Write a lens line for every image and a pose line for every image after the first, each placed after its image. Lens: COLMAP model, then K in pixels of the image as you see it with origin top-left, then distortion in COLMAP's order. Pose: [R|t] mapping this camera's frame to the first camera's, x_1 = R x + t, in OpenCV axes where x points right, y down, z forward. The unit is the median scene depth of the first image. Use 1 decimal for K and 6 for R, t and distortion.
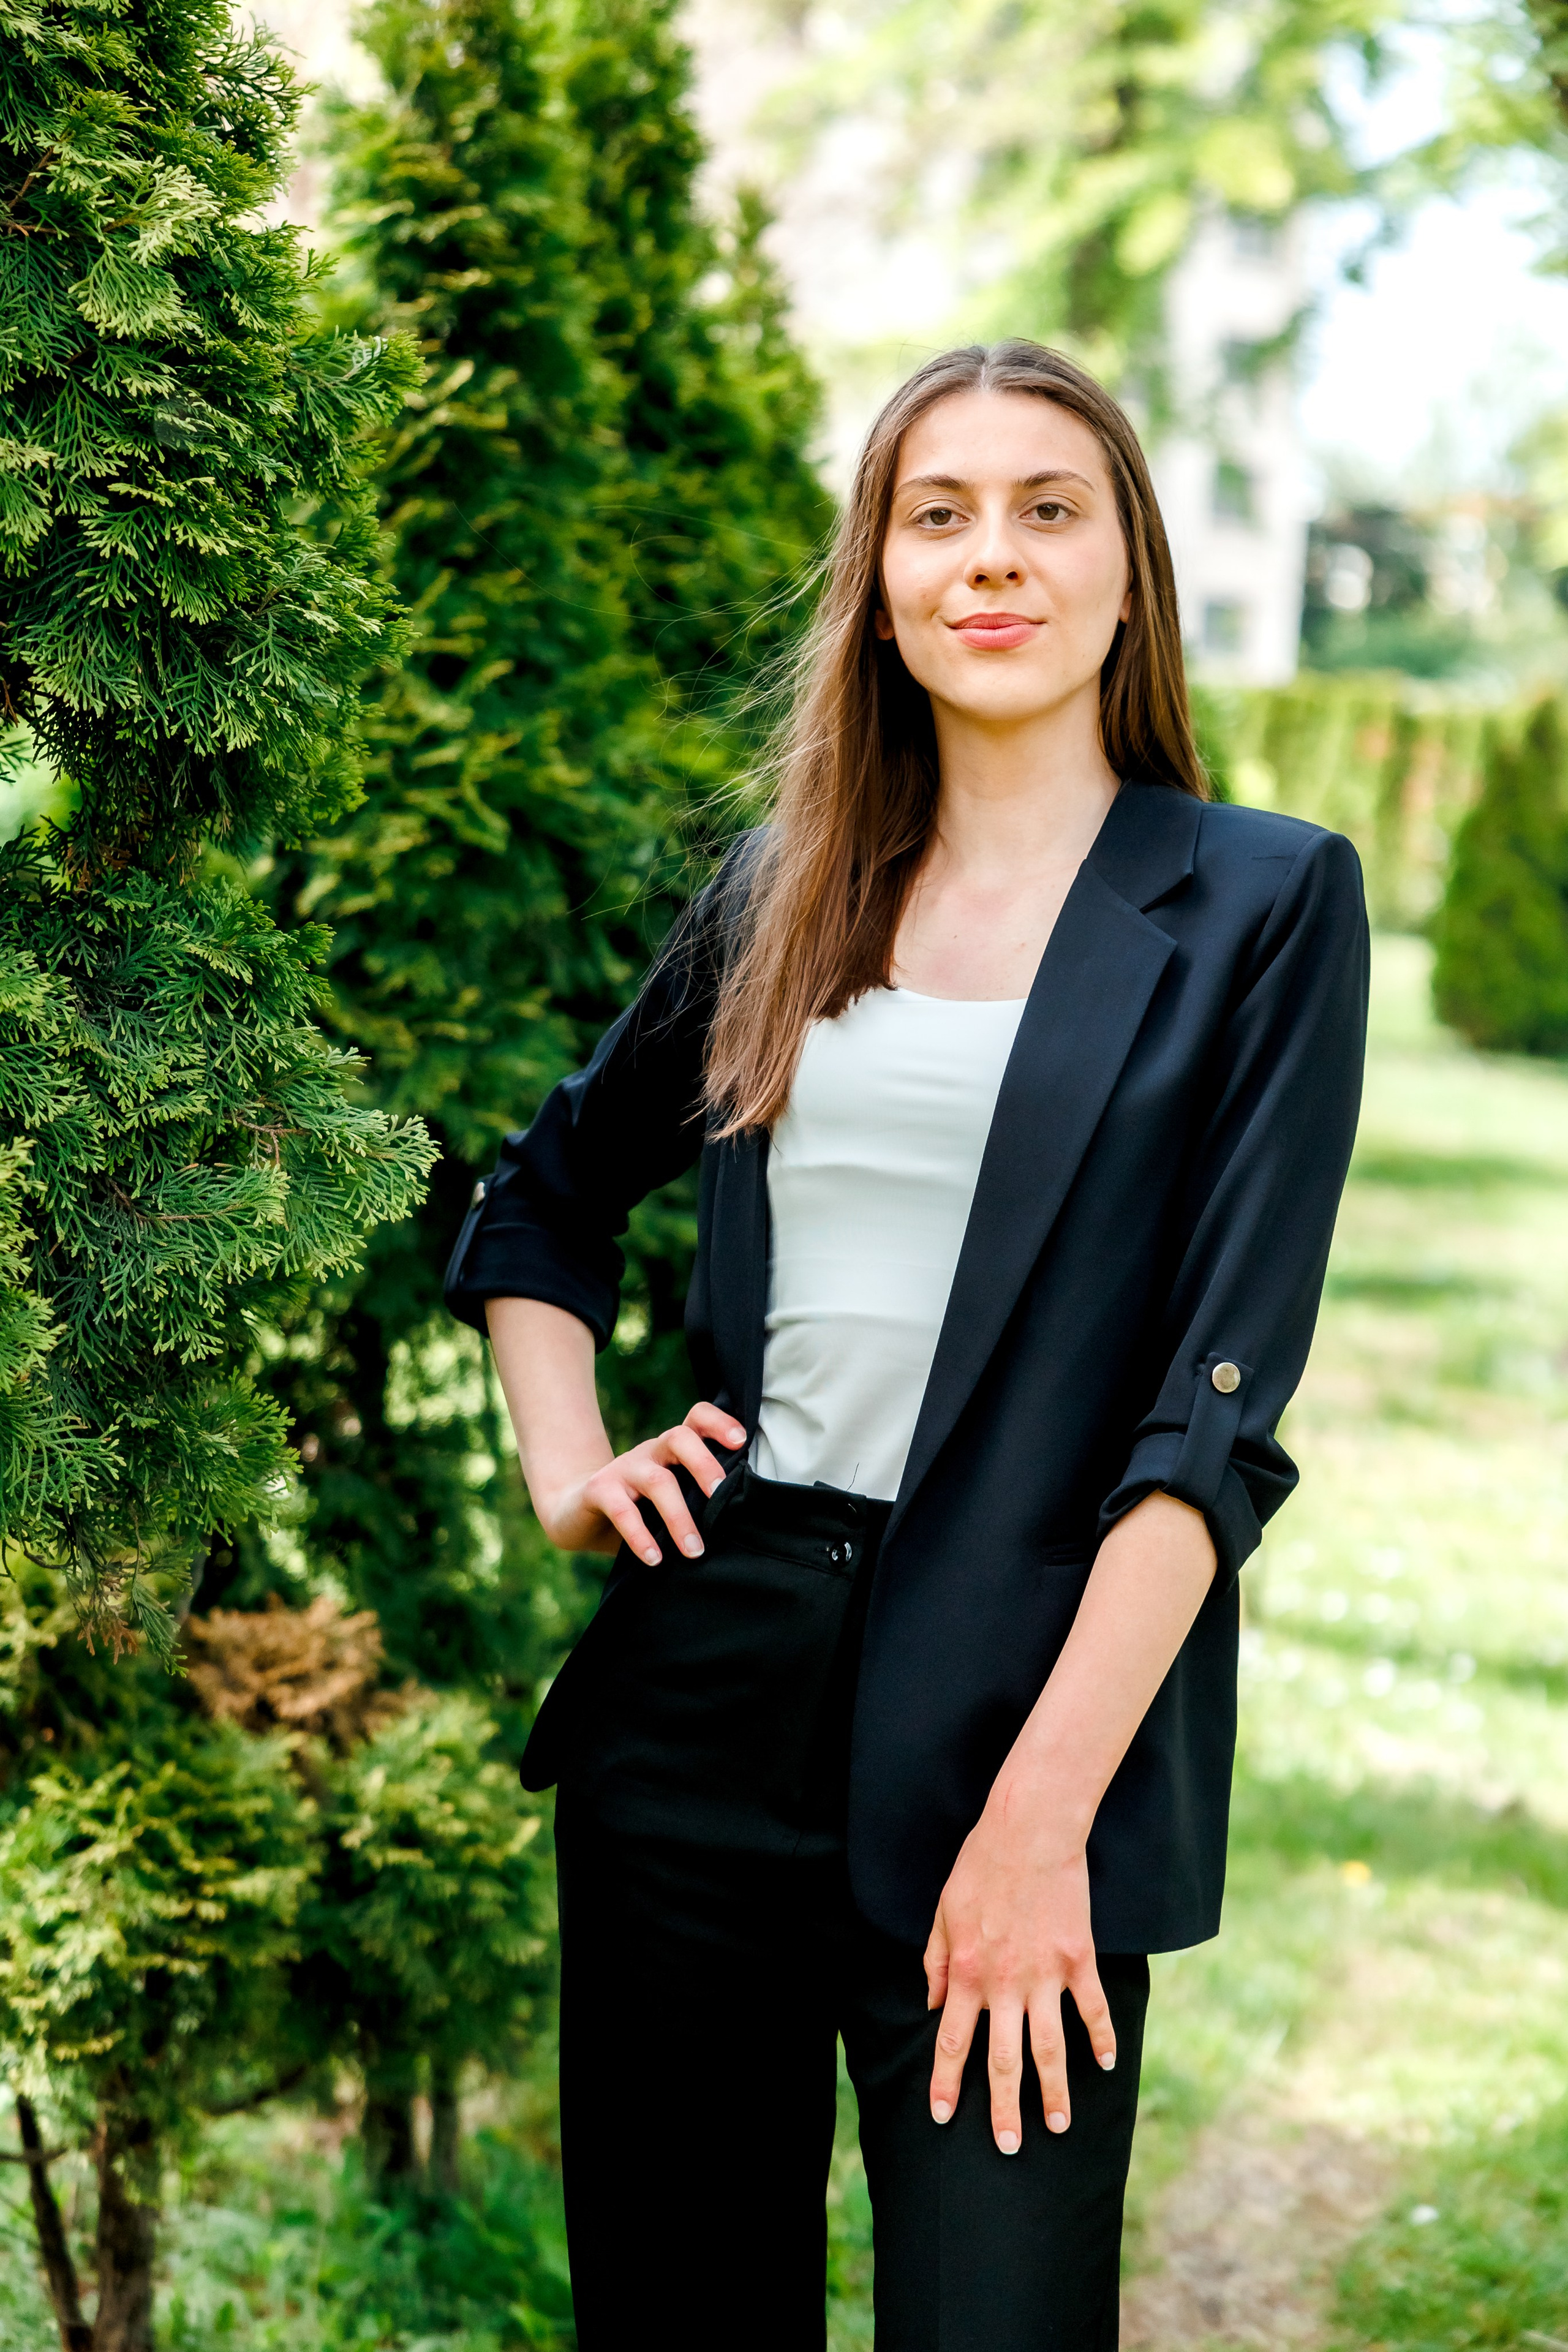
lens RADIAL K [[4605.4, 0, 853.3], [0, 4605.4, 1170.6], [0, 0, 1]] dist [0.230097, -1.756526]
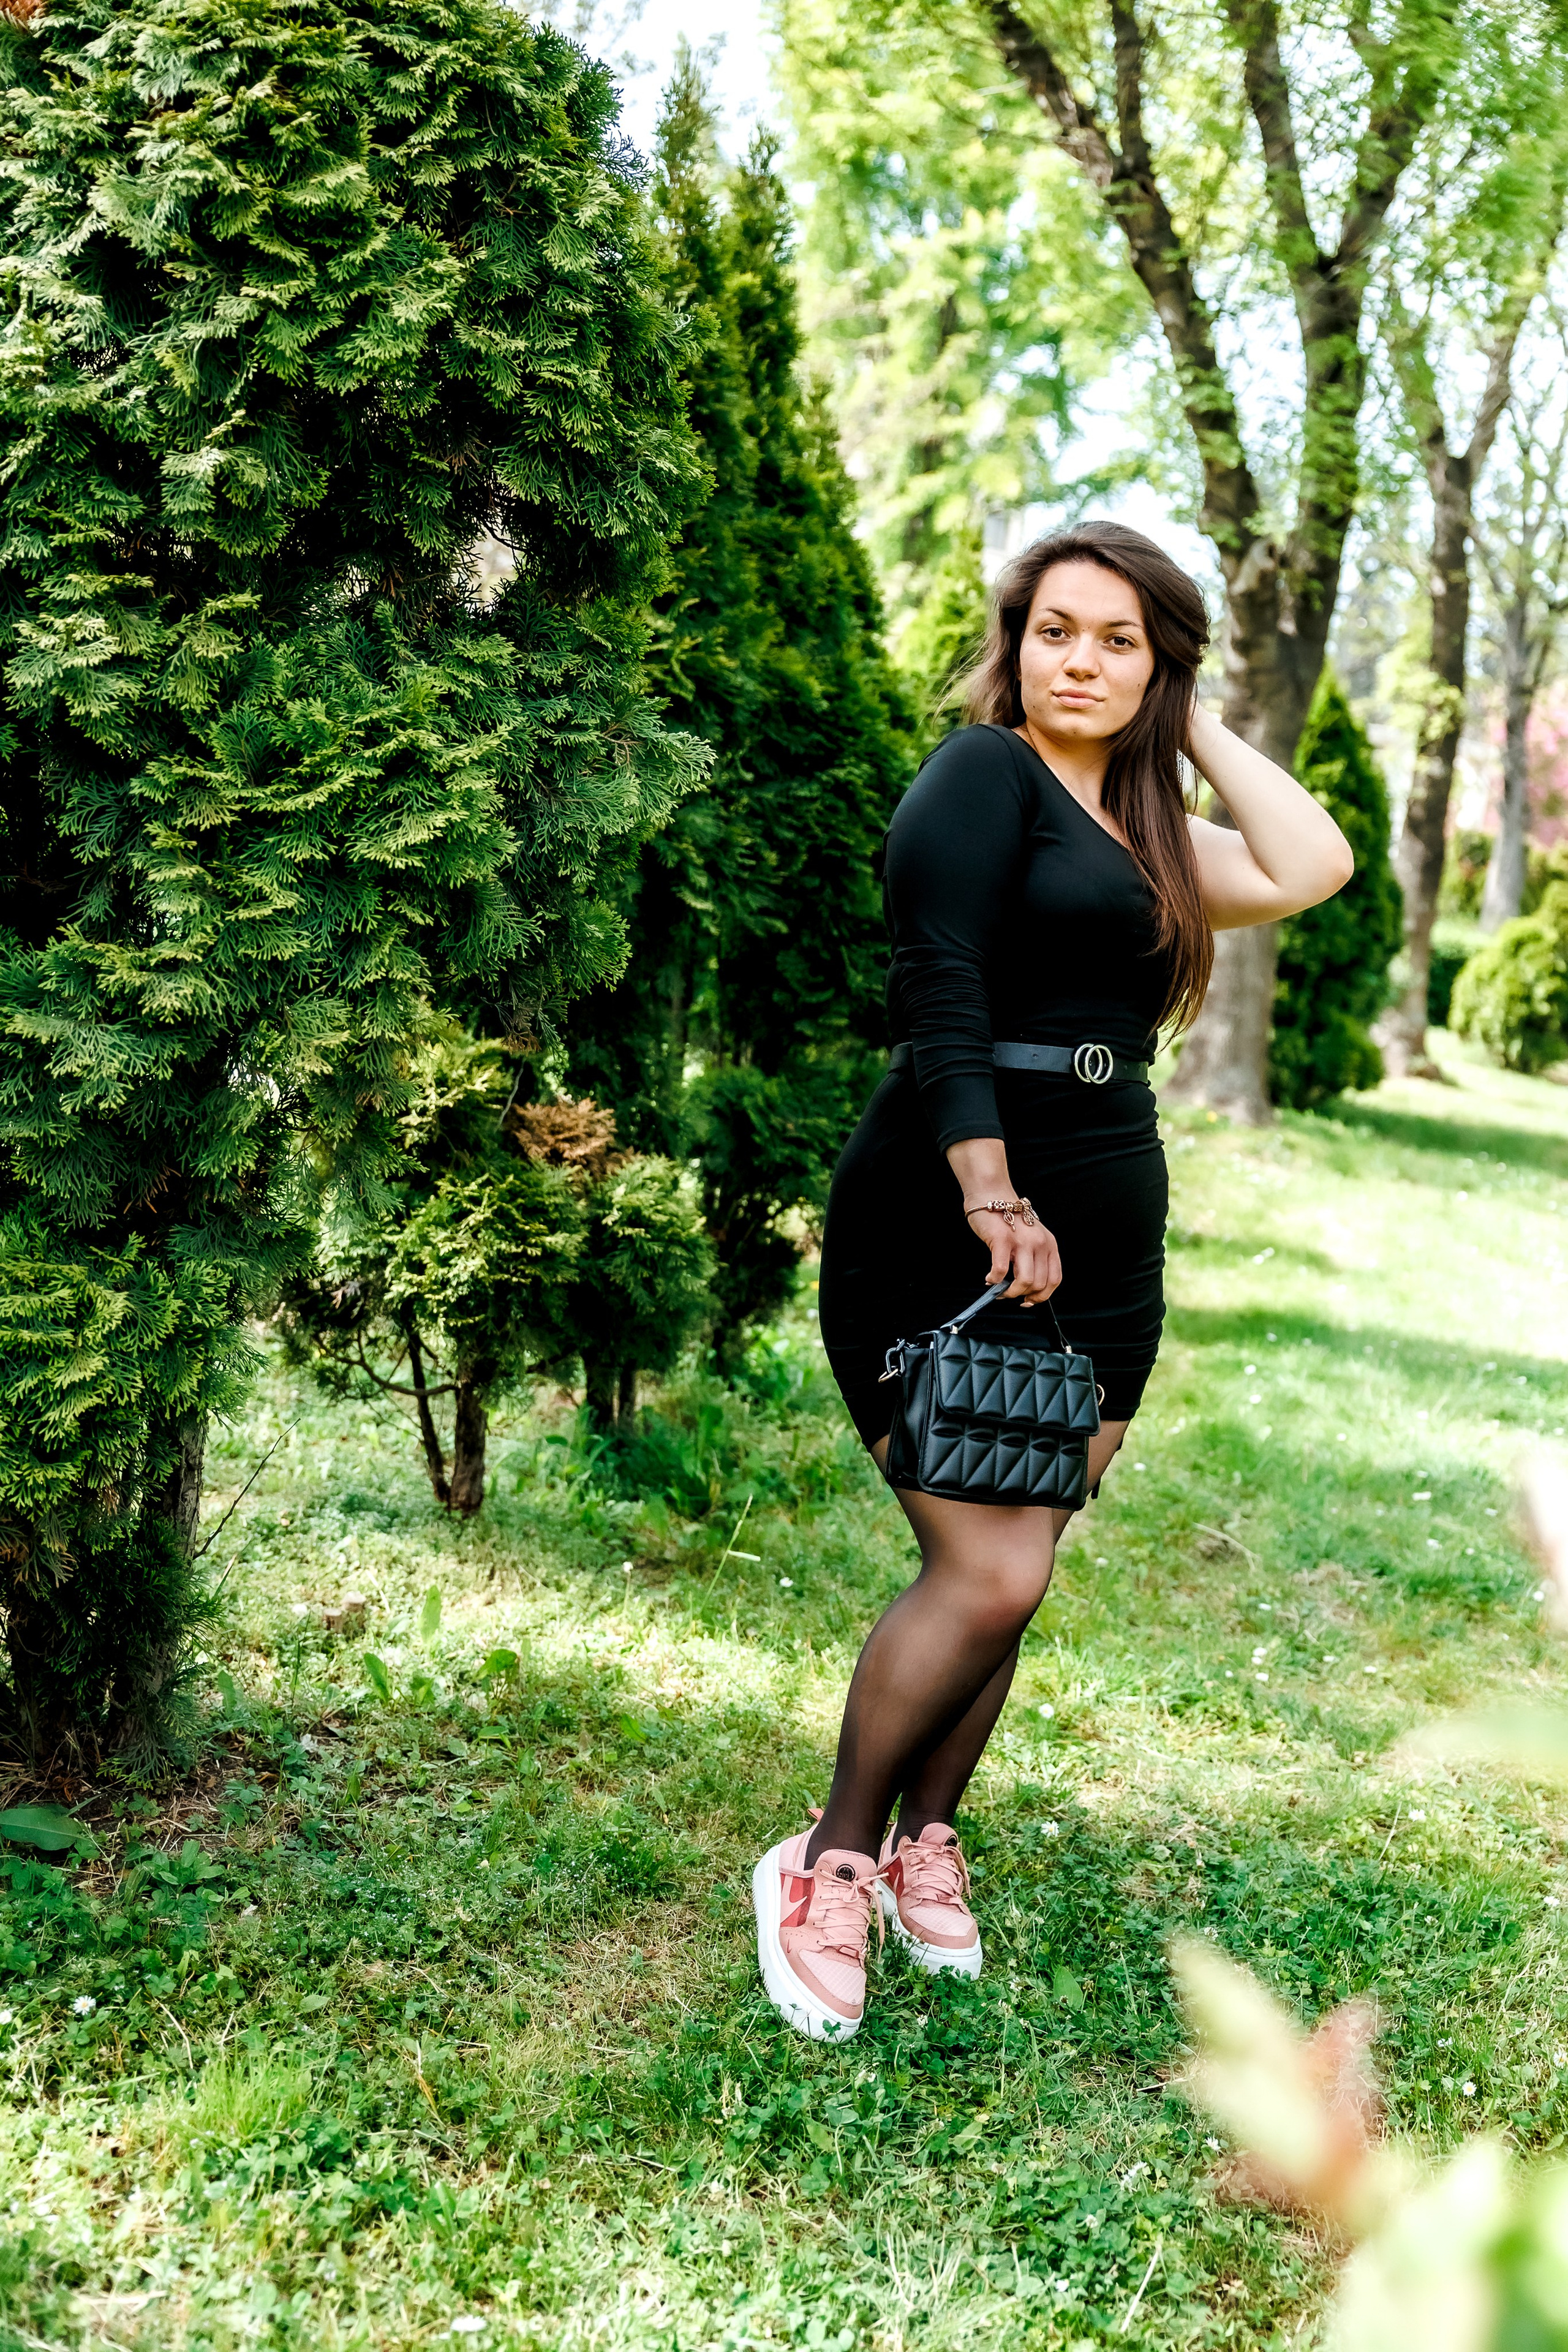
lens RADIAL K [[2368.5, 0, 789.0], [0, 2368.5, 1184.8], [0, 0, 1]] dist [0.022841, -0.013401]
pose [[0.999338, 0.033240, 0.014821, -0.044881], [-0.034143, 0.997268, 0.065505, 0.059334], [-0.012603, -0.065968, 0.997742, 0.050738]]
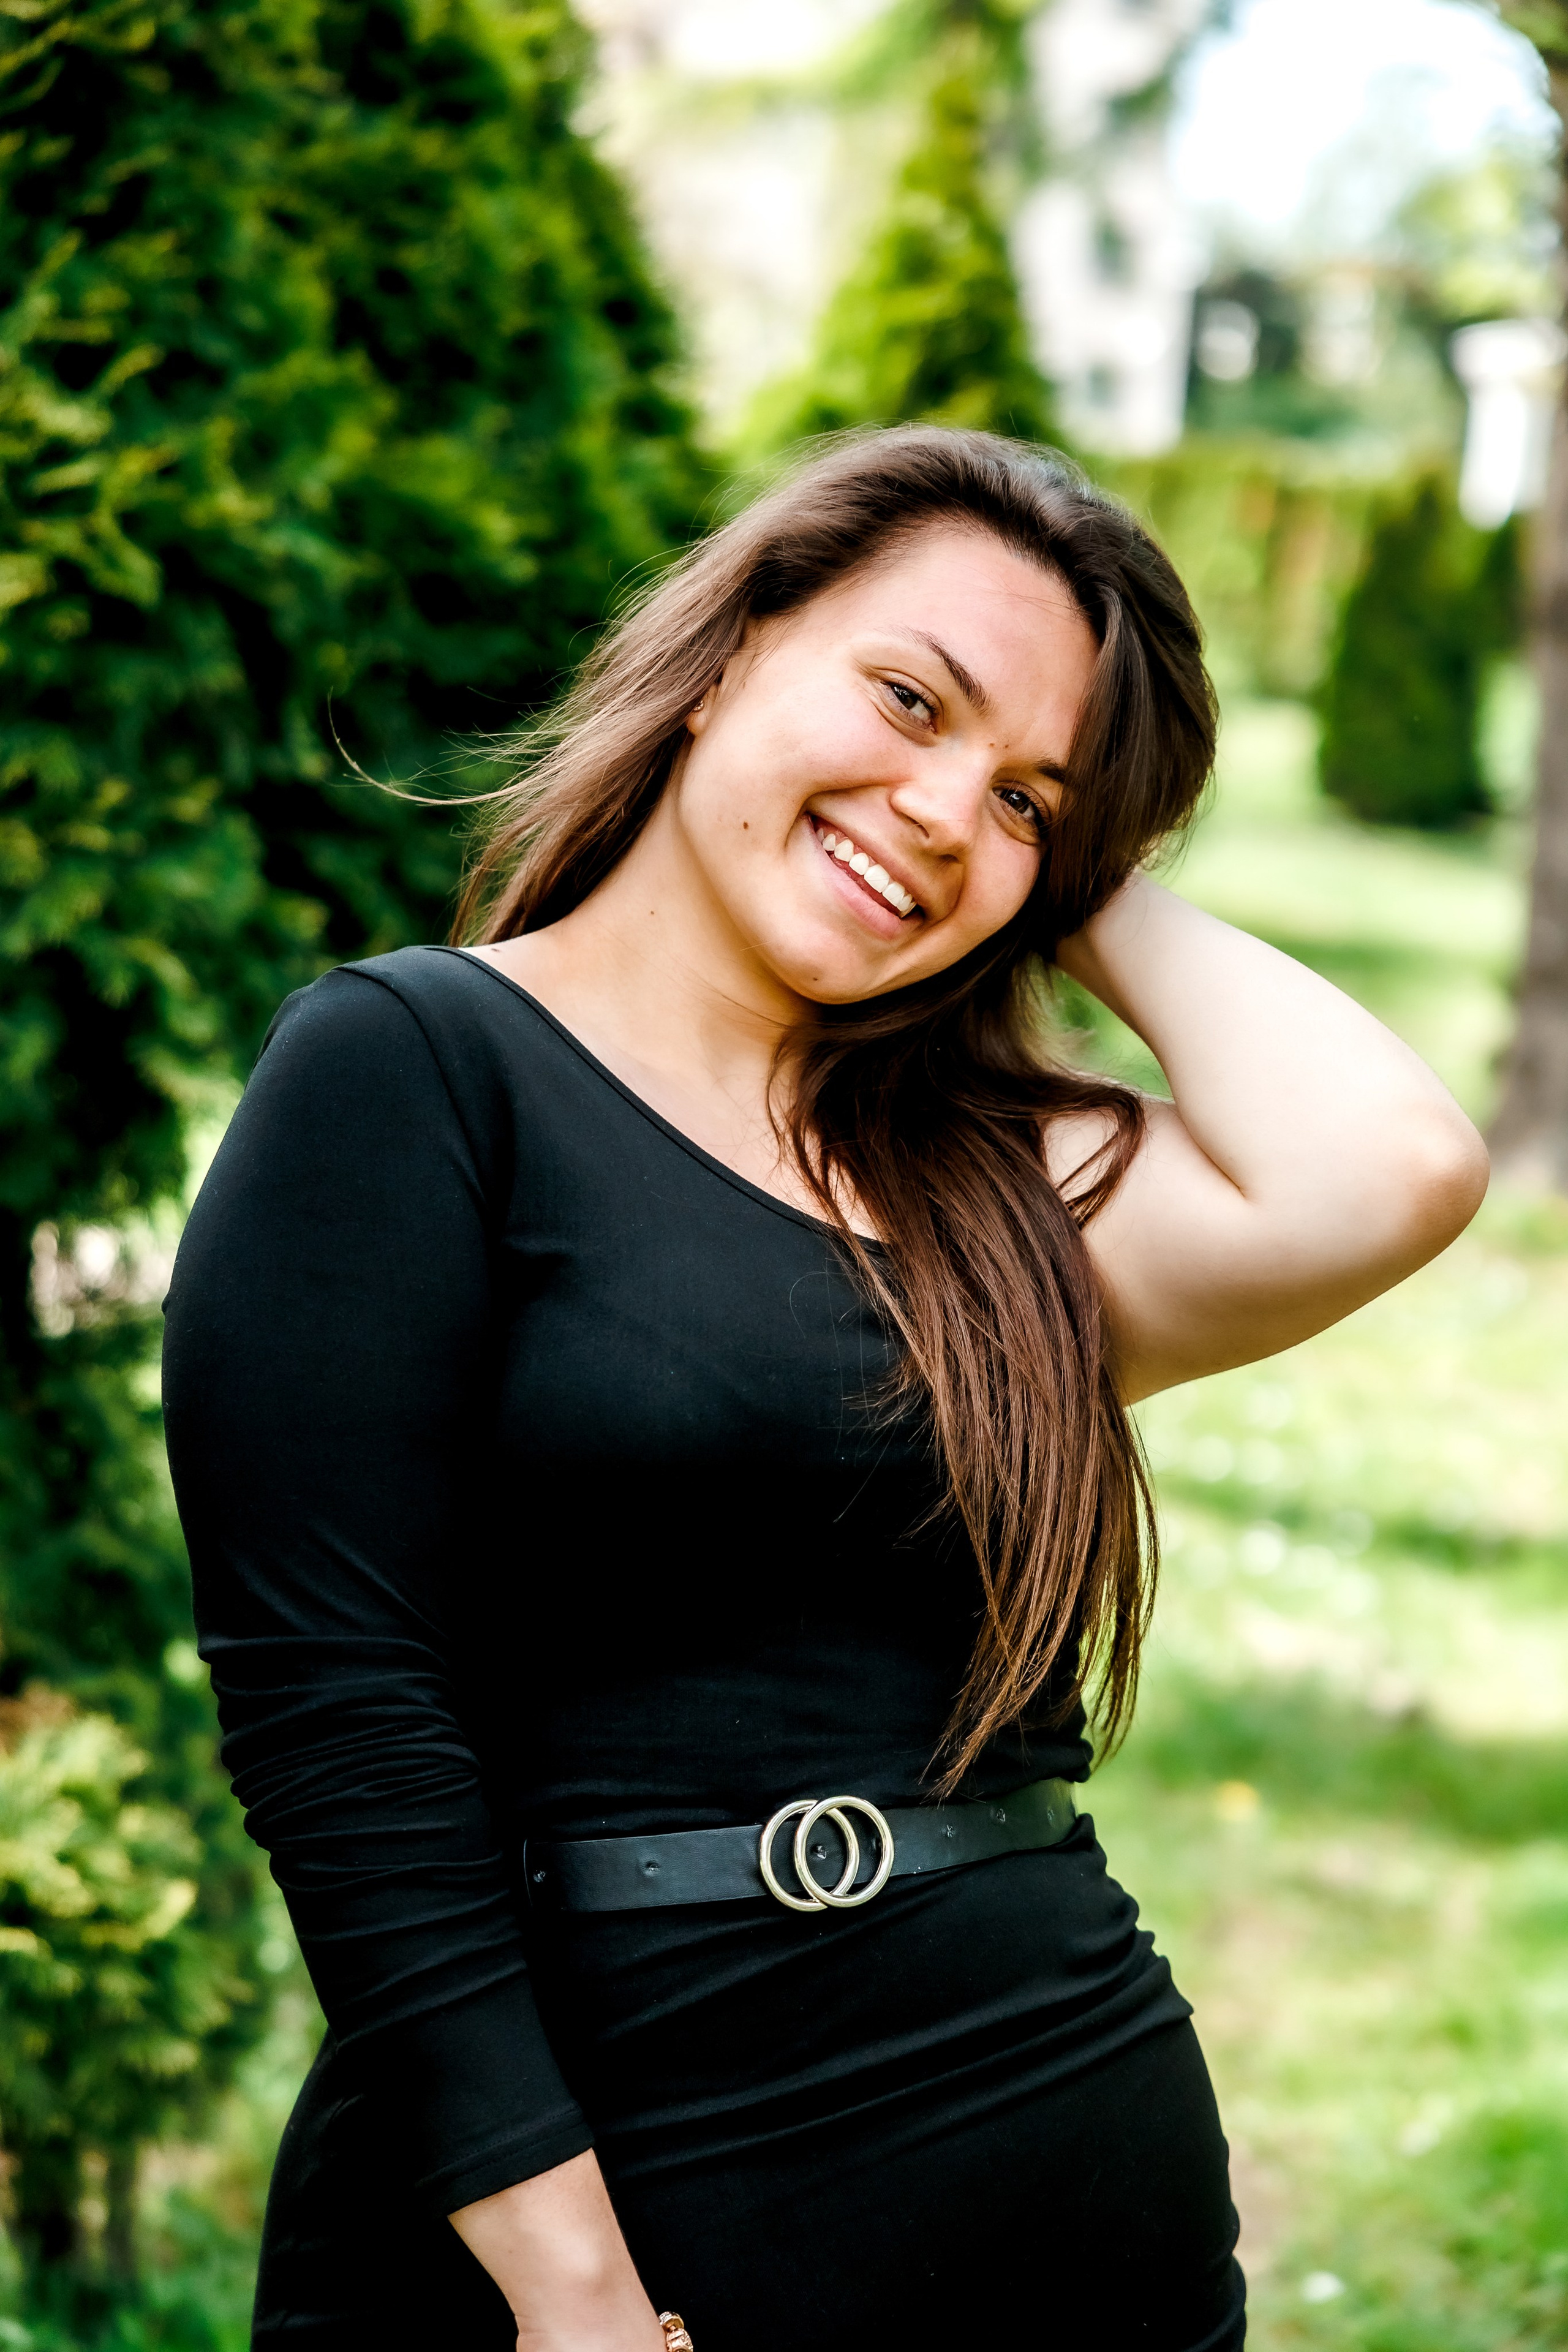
lens RADIAL K [[4572.8, 0, 1164.0], [0, 4572.8, 1176.2], [0, 0, 1]] dist [0.122333, -0.524076]
pose [[0.995696, -0.004429, 0.092568, 0.020089], [-0.000407, 0.998639, 0.052159, -0.014016], [-0.092673, -0.051972, 0.994339, 0.220706]]
